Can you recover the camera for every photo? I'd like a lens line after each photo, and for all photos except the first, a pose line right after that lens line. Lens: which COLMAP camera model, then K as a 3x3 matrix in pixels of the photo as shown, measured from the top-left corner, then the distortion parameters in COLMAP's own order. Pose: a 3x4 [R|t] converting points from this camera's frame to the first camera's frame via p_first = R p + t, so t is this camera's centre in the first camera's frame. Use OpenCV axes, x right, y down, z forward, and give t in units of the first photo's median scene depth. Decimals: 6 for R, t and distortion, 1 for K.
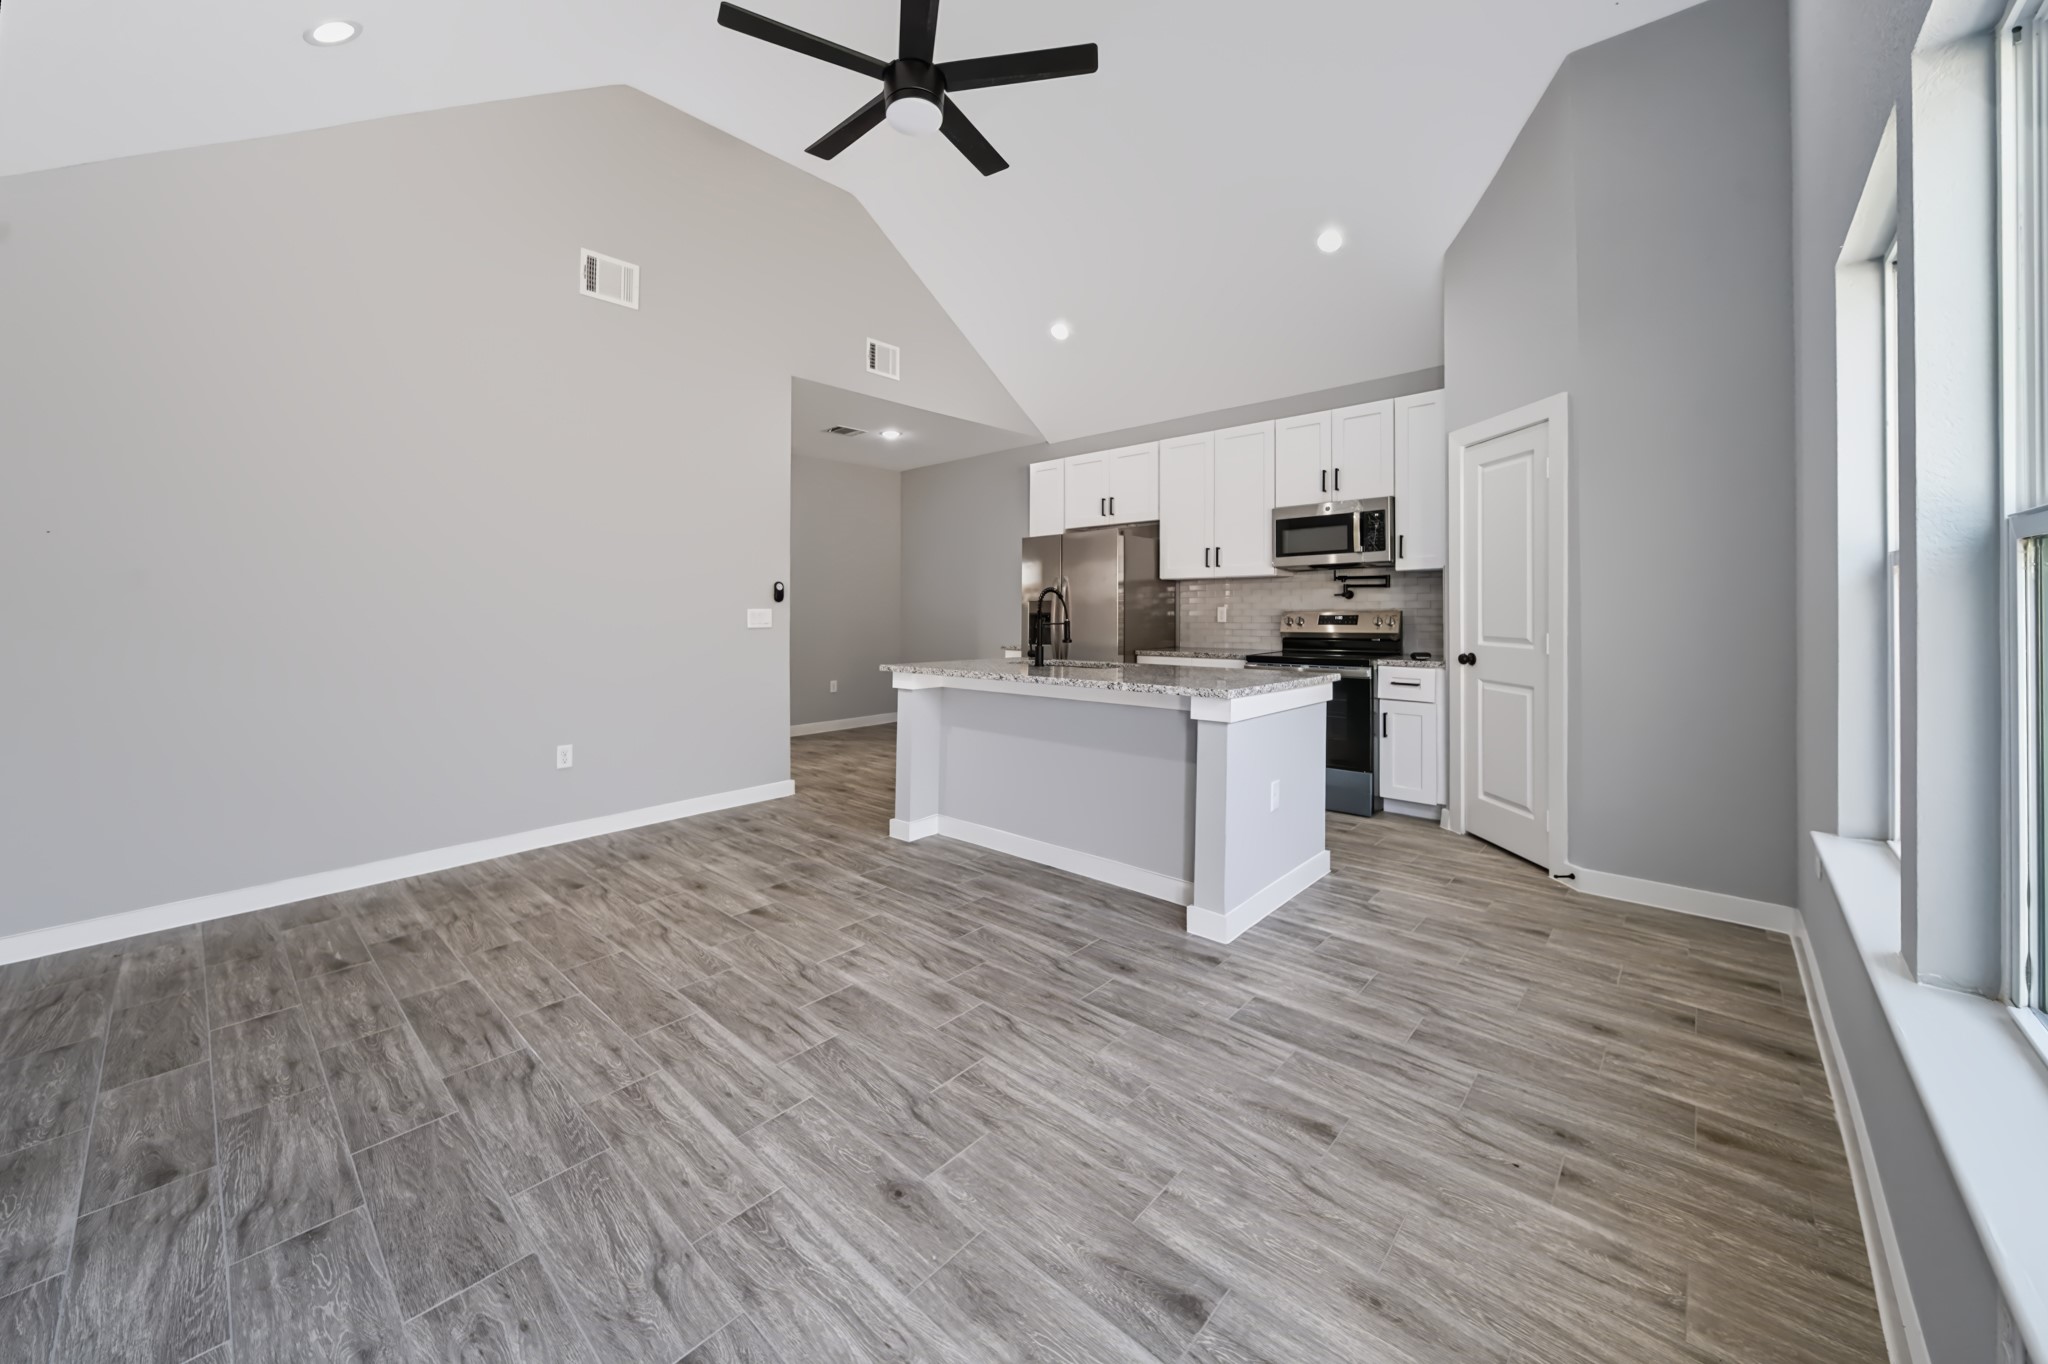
lens RADIAL K [[750.1, 0, 1032.2], [0, 750.1, 619.4], [0, 0, 1]] dist [-0.002604, -0.000688]
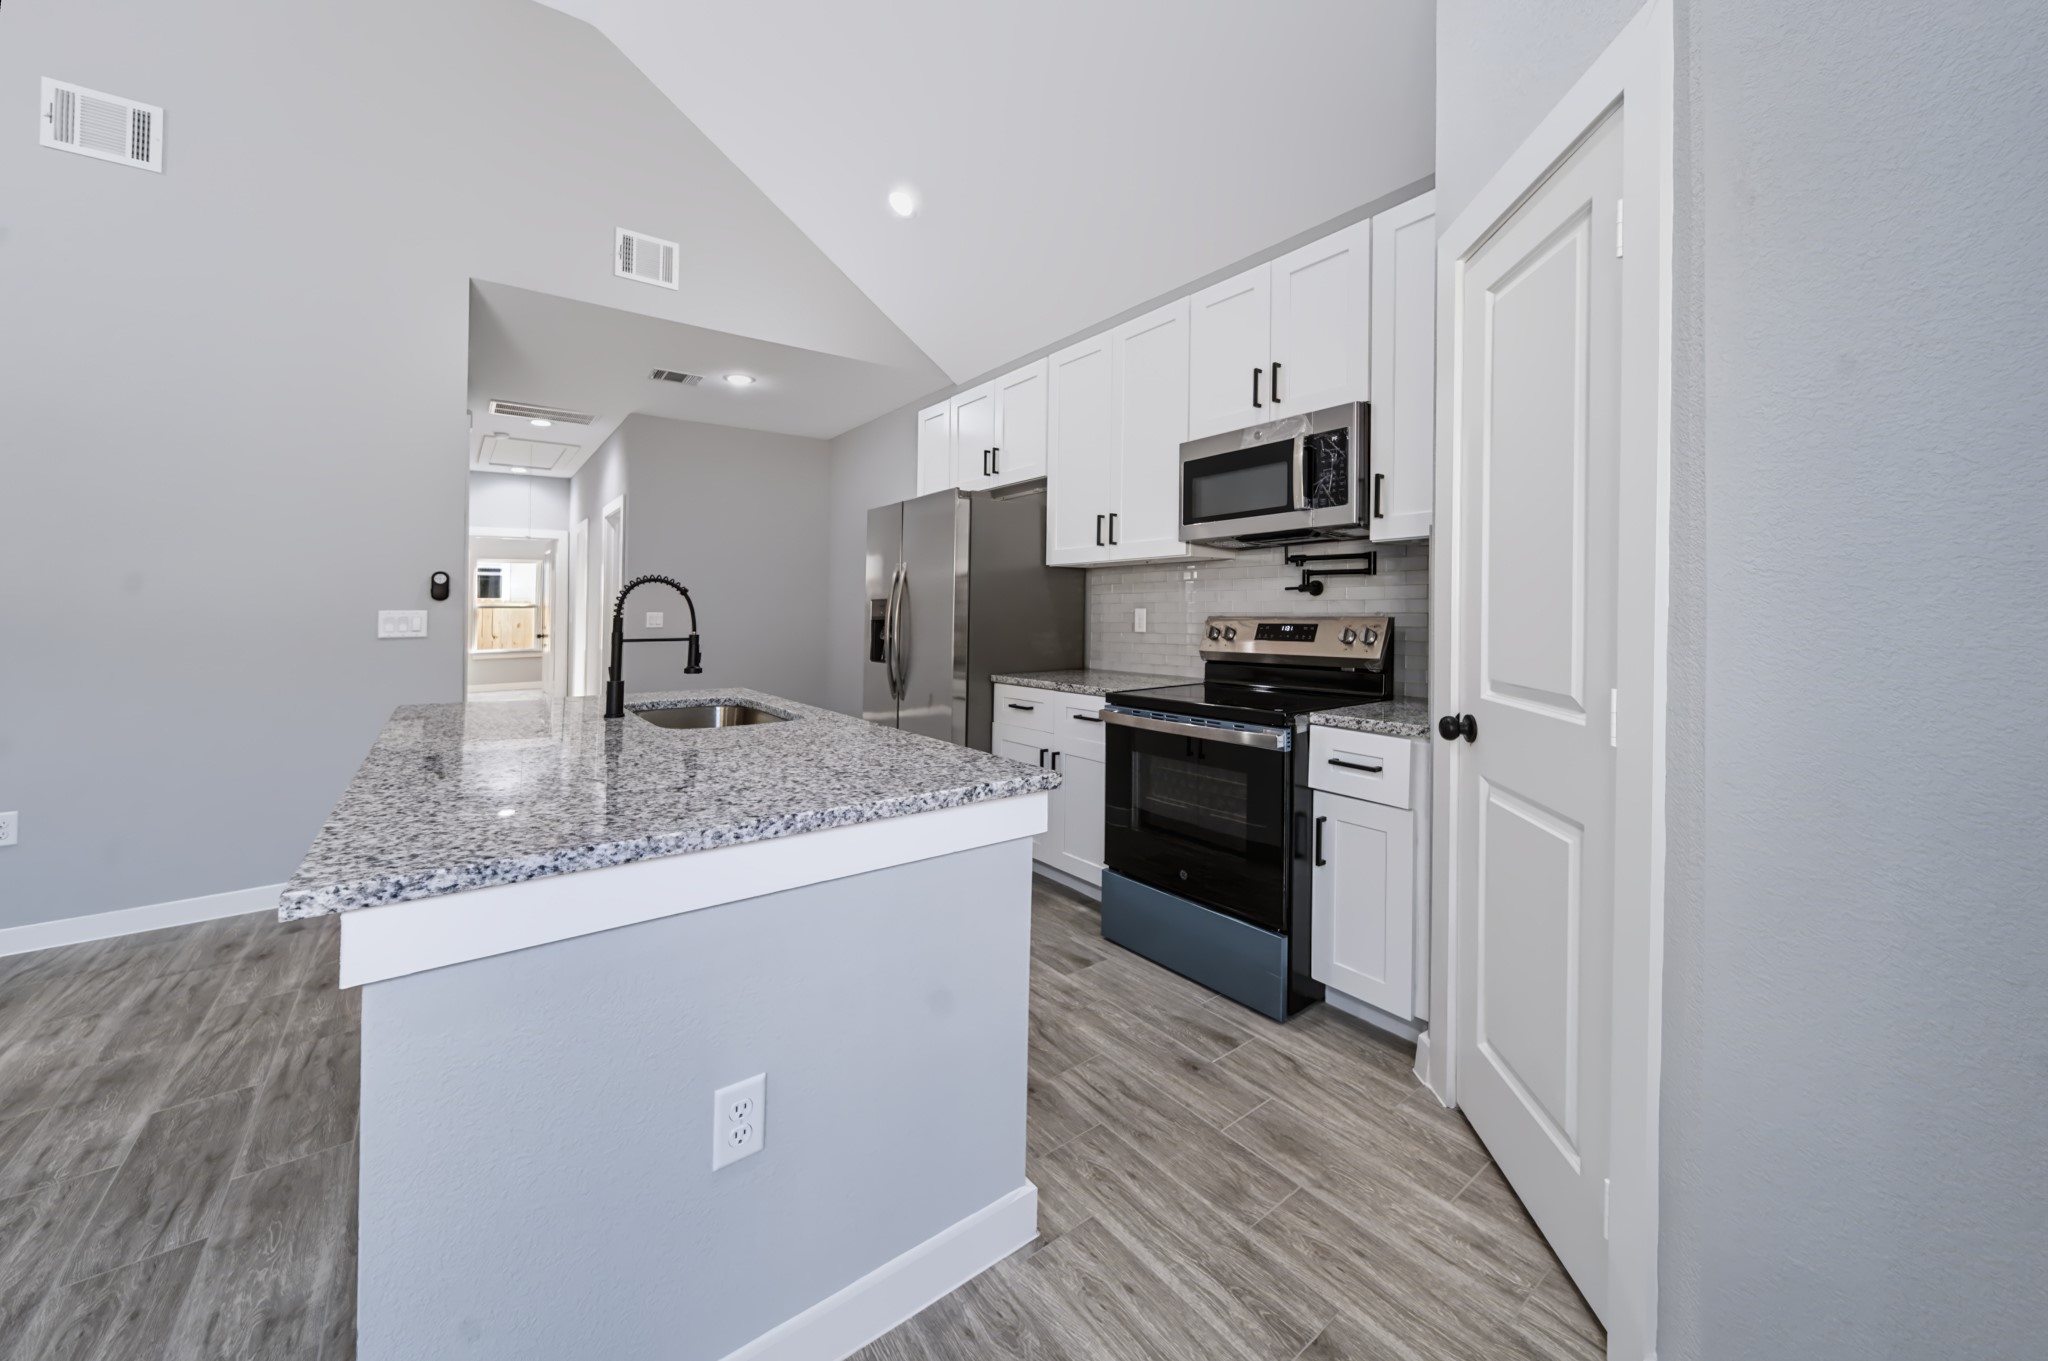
lens RADIAL K [[772.0, 0, 1021.9], [0, 772.0, 622.4], [0, 0, 1]] dist [0.027638, -0.000160]
pose [[0.978663, 0.002043, -0.205463, 0.833316], [0.000277, 0.999937, 0.011262, -0.034415], [0.205473, -0.011078, 0.978600, 0.960693]]
